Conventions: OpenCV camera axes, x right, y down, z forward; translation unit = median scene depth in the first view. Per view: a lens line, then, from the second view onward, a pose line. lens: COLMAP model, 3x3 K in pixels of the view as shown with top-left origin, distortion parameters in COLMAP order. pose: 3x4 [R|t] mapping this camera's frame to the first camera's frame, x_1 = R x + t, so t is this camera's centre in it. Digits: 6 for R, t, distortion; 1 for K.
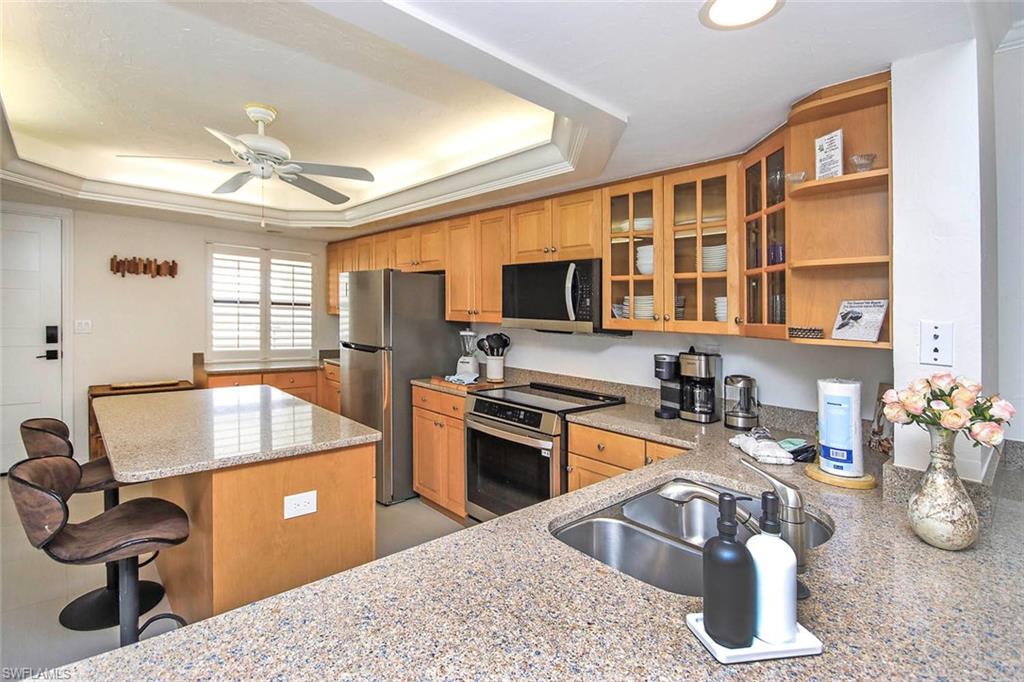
lens RADIAL K [[489.4, 0, 540.0], [0, 489.4, 324.5], [0, 0, 1]] dist [0.002396, -0.006261]
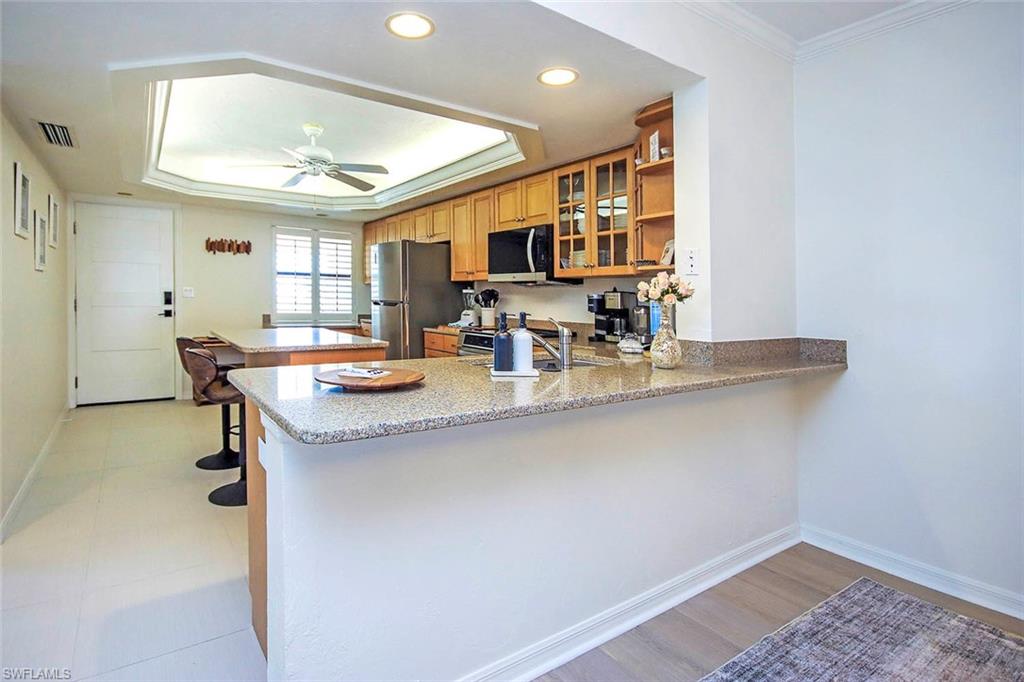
lens RADIAL K [[531.7, 0, 498.8], [0, 531.7, 308.9], [0, 0, 1]] dist [-0.004164, 0.001325]
pose [[0.984362, -0.008210, -0.175964, 0.178614], [0.007953, 0.999966, -0.002167, 0.073482], [0.175975, 0.000734, 0.984394, -0.331974]]
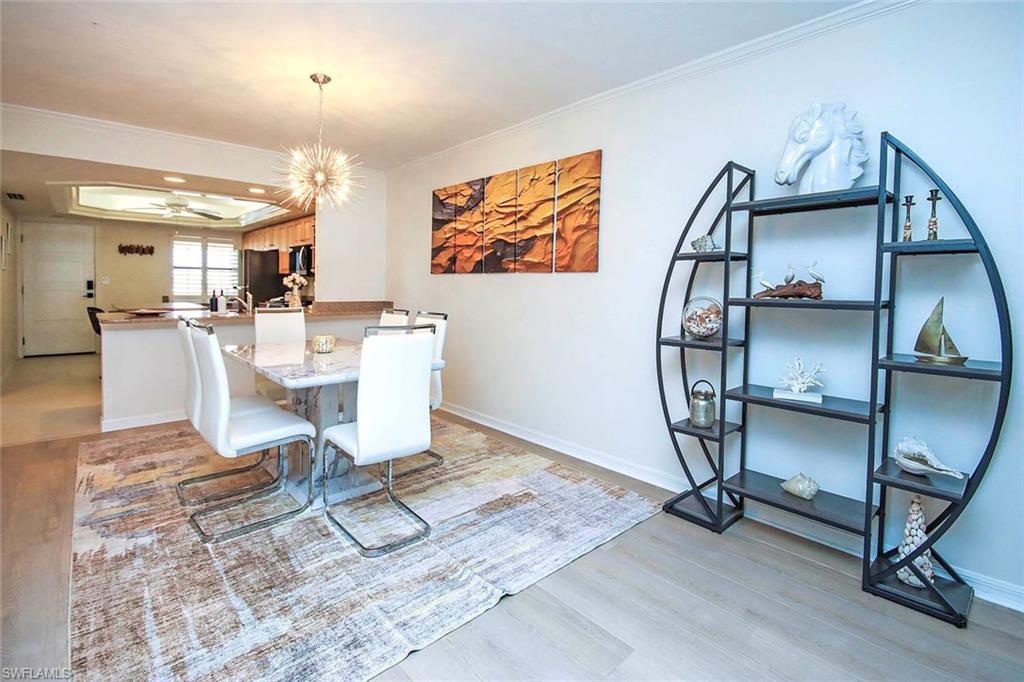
lens RADIAL K [[489.4, 0, 524.2], [0, 489.4, 296.3], [0, 0, 1]] dist [0.002396, -0.006261]
pose [[0.999458, -0.017012, -0.028190, 0.980732], [0.017237, 0.999821, 0.007774, 0.097959], [0.028052, -0.008255, 0.999572, -1.123284]]
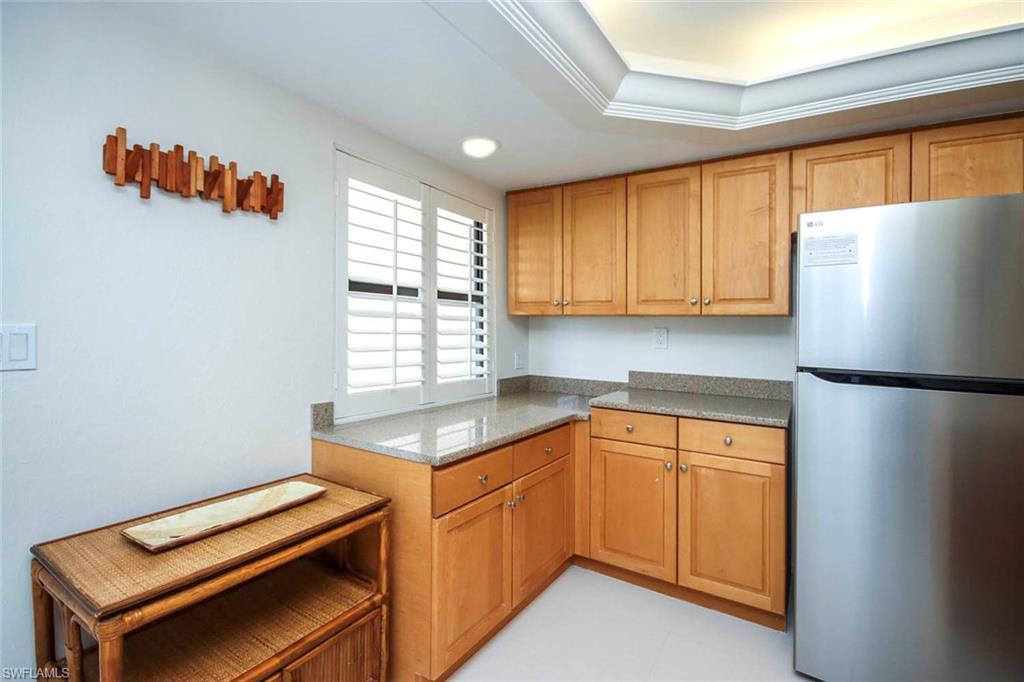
lens RADIAL K [[441.0, 0, 572.1], [0, 441.0, 346.3], [0, 0, 1]] dist [-0.003885, -0.000848]
pose [[0.957158, -0.021139, 0.288795, -0.855012], [0.012129, 0.999383, 0.032953, -0.003579], [-0.289313, -0.028038, 0.956824, 0.804713]]
